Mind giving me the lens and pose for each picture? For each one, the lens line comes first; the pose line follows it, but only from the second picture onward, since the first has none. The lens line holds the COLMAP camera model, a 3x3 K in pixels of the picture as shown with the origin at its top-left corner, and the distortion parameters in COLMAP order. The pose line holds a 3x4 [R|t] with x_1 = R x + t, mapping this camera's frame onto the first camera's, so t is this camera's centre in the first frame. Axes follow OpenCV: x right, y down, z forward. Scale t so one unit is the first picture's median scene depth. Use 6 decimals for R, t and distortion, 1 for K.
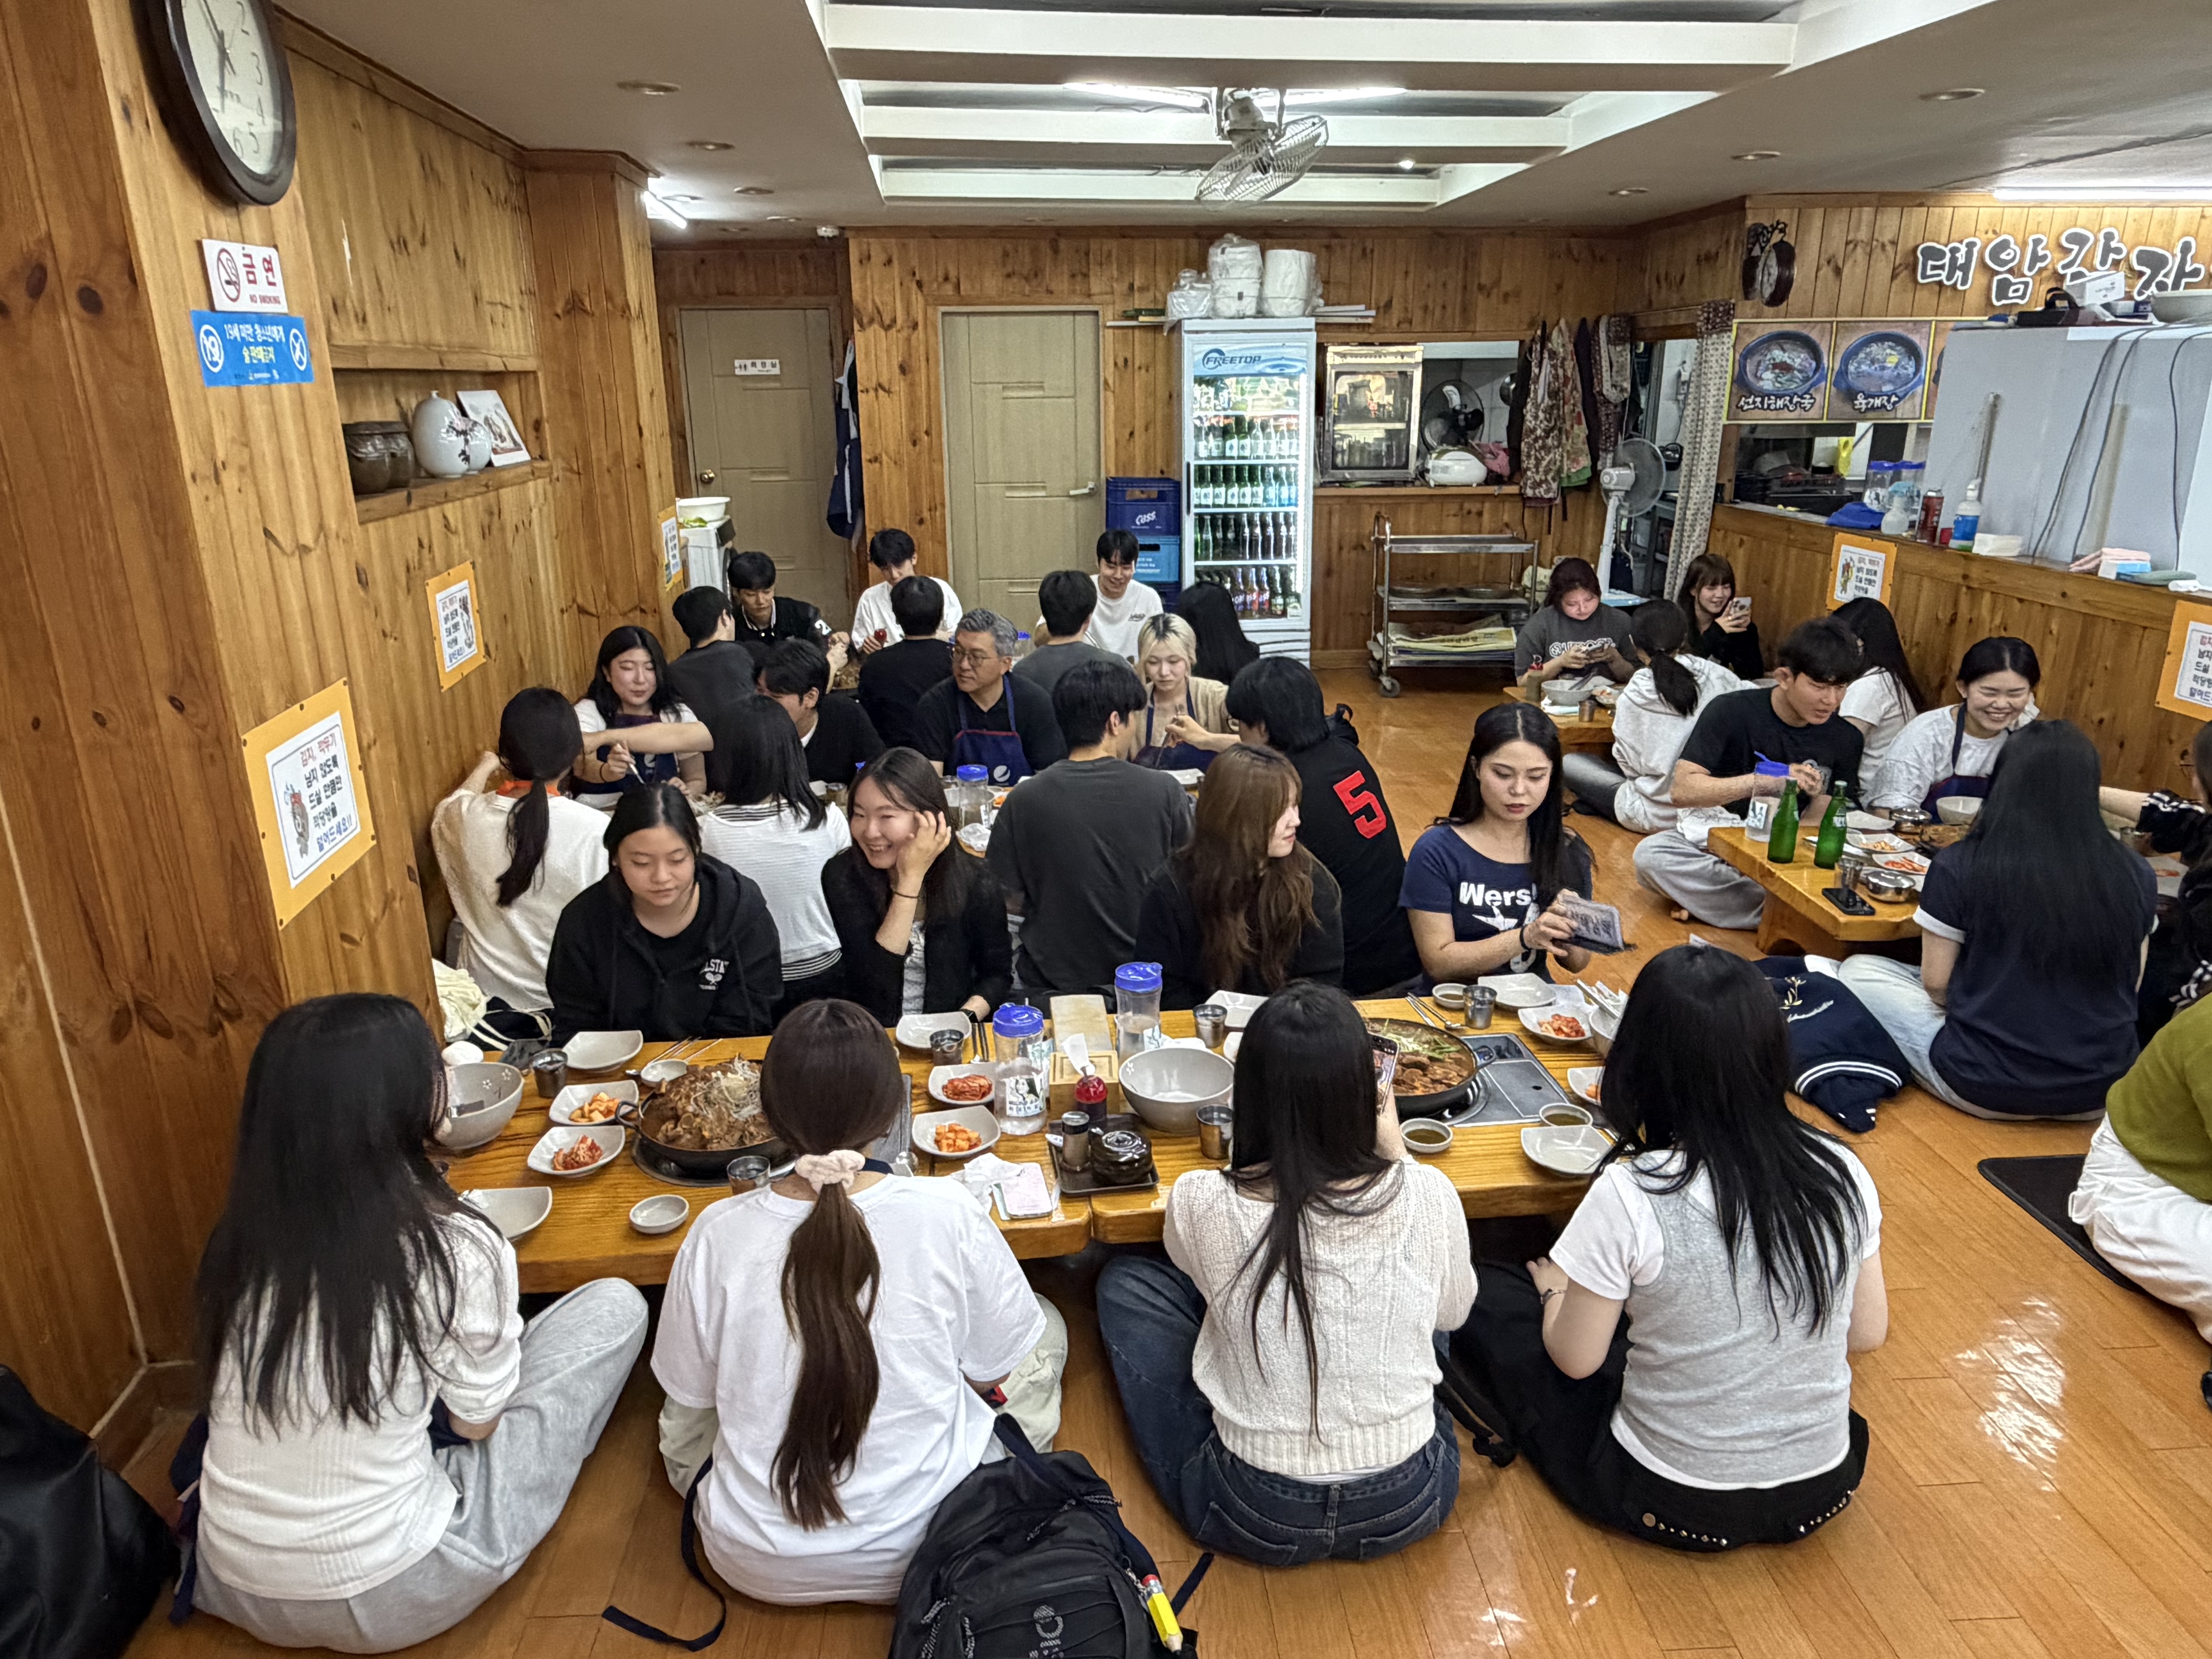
lens RADIAL K [[1423.1, 0, 1118.6], [0, 1423.1, 840.5], [0, 0, 1]] dist [0.003601, 0.001040]
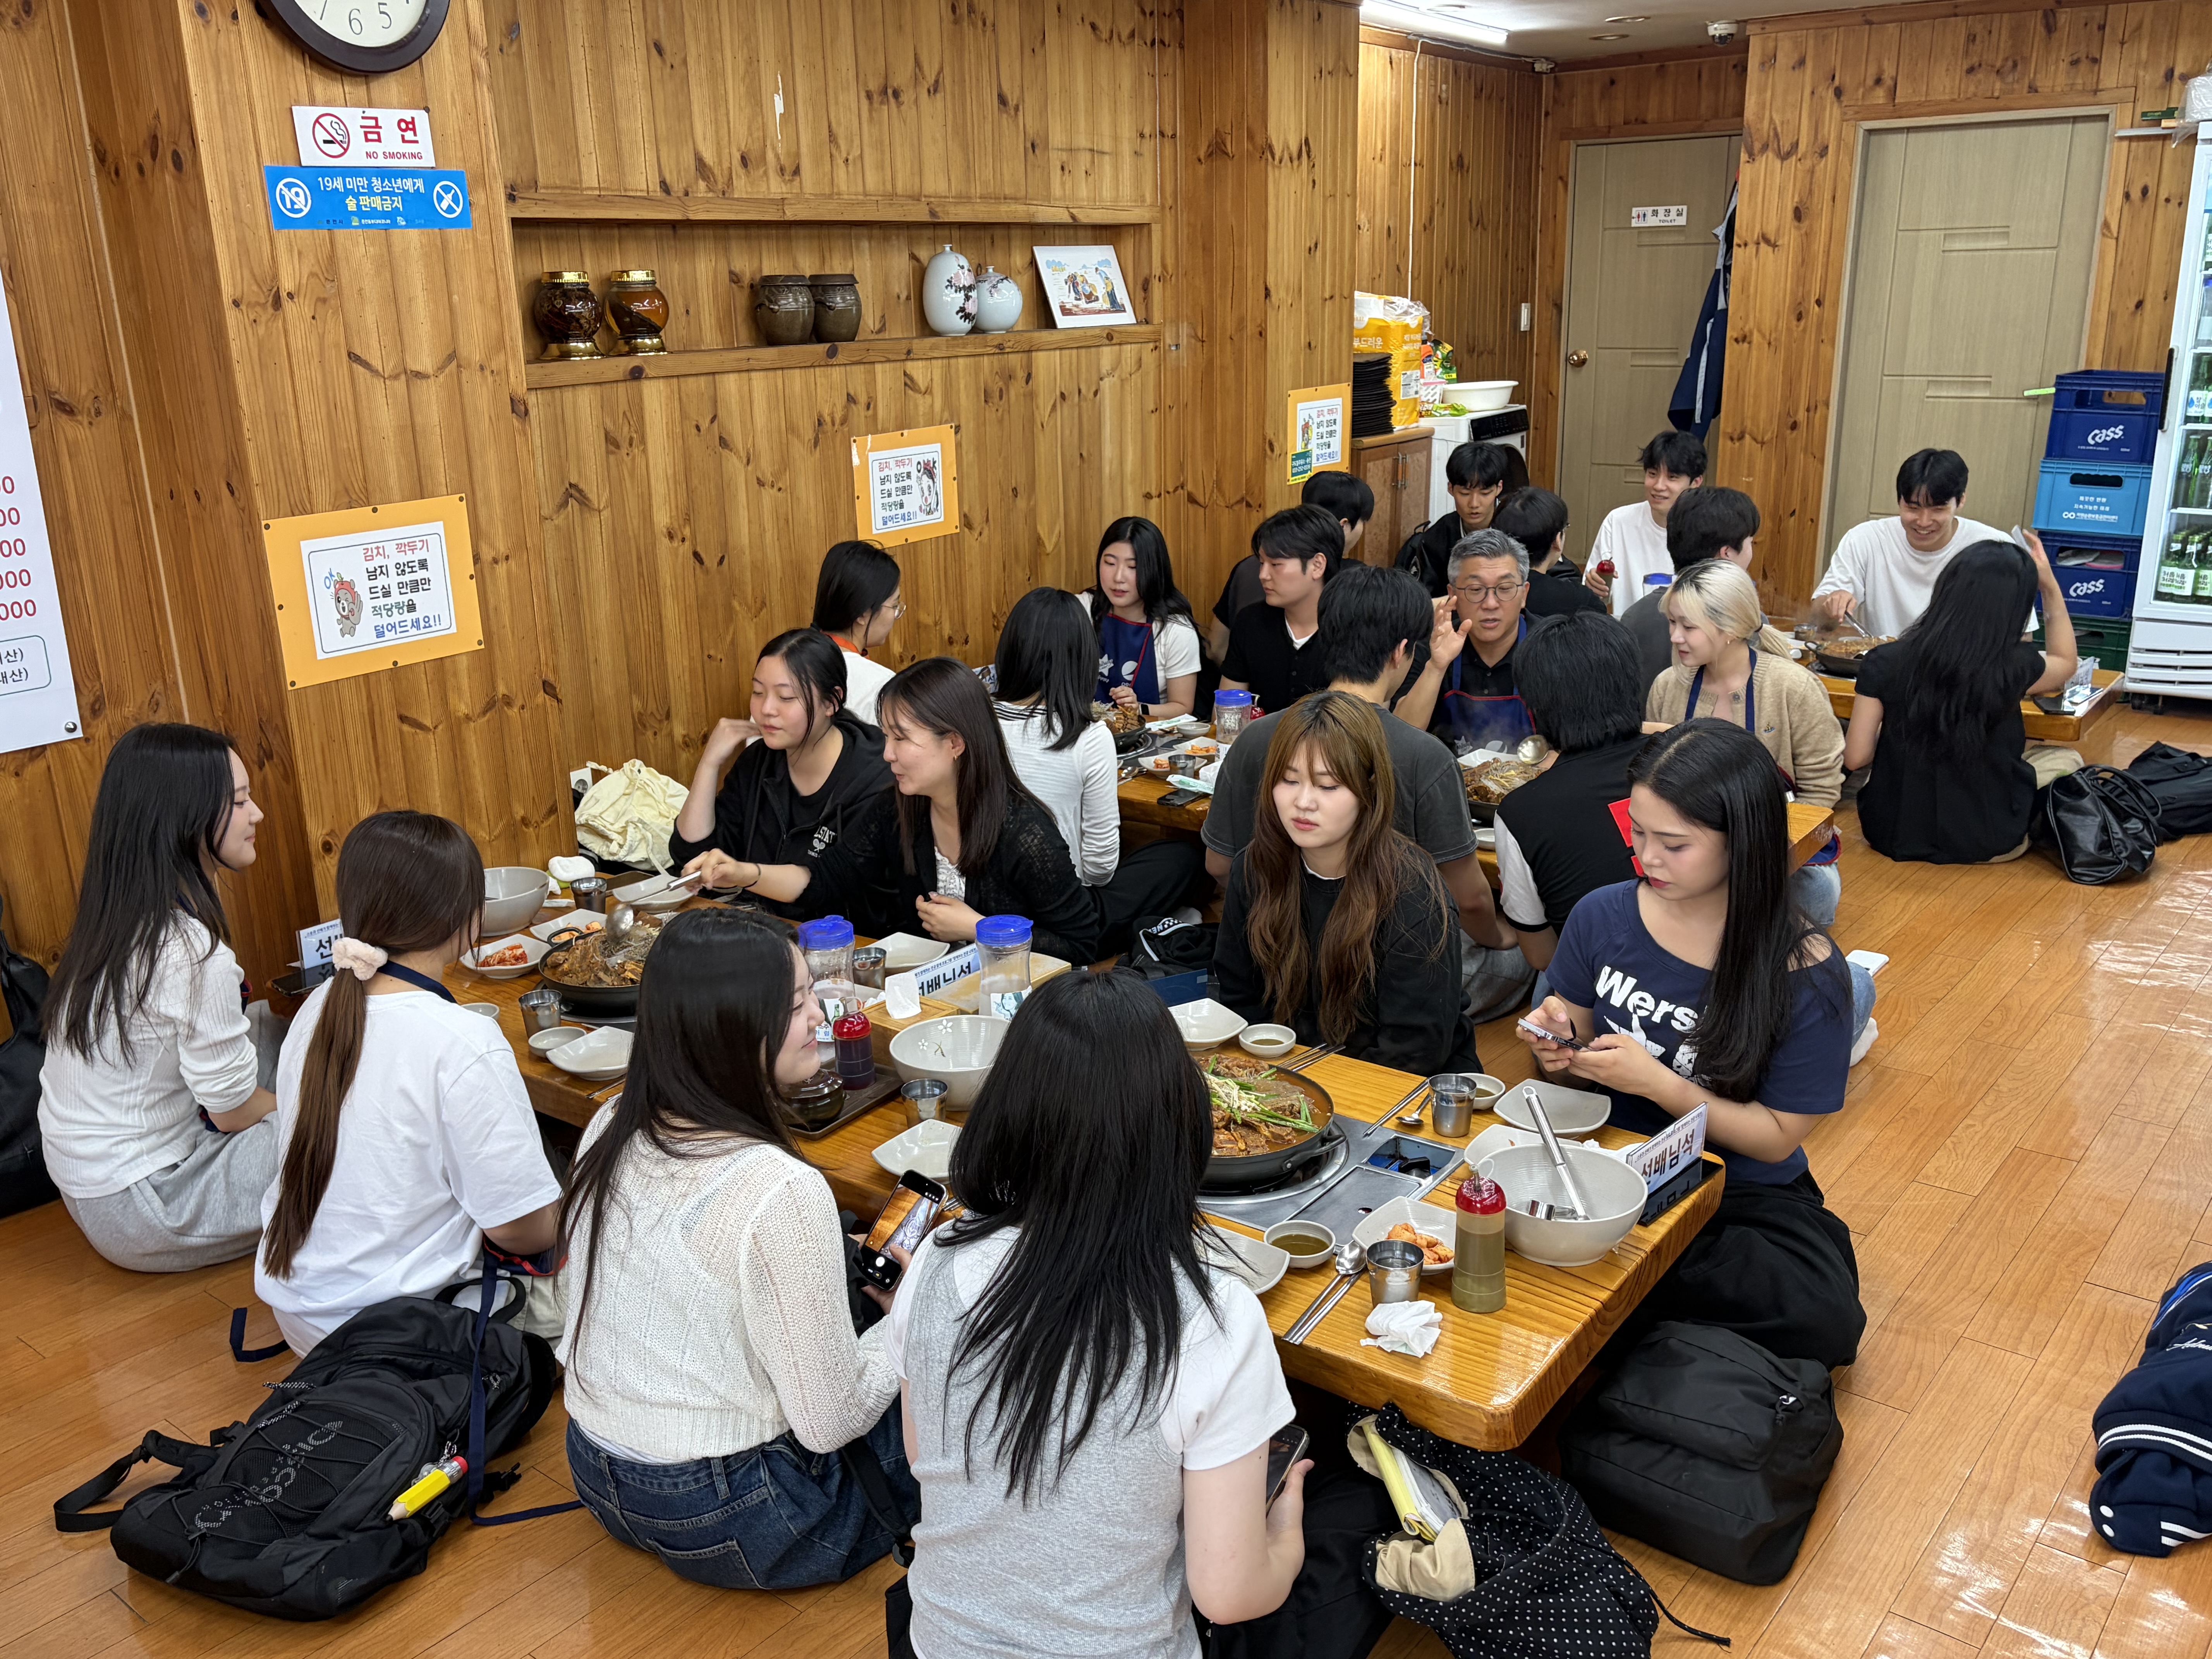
lens RADIAL K [[1906.9, 0, 1114.0], [0, 1906.9, 836.4], [0, 0, 1]] dist [0.028199, -0.002998]
pose [[0.741360, 0.187198, -0.644471, 0.412623], [-0.196026, 0.978833, 0.058822, -0.019752], [0.641841, 0.082725, 0.762363, 0.102225]]
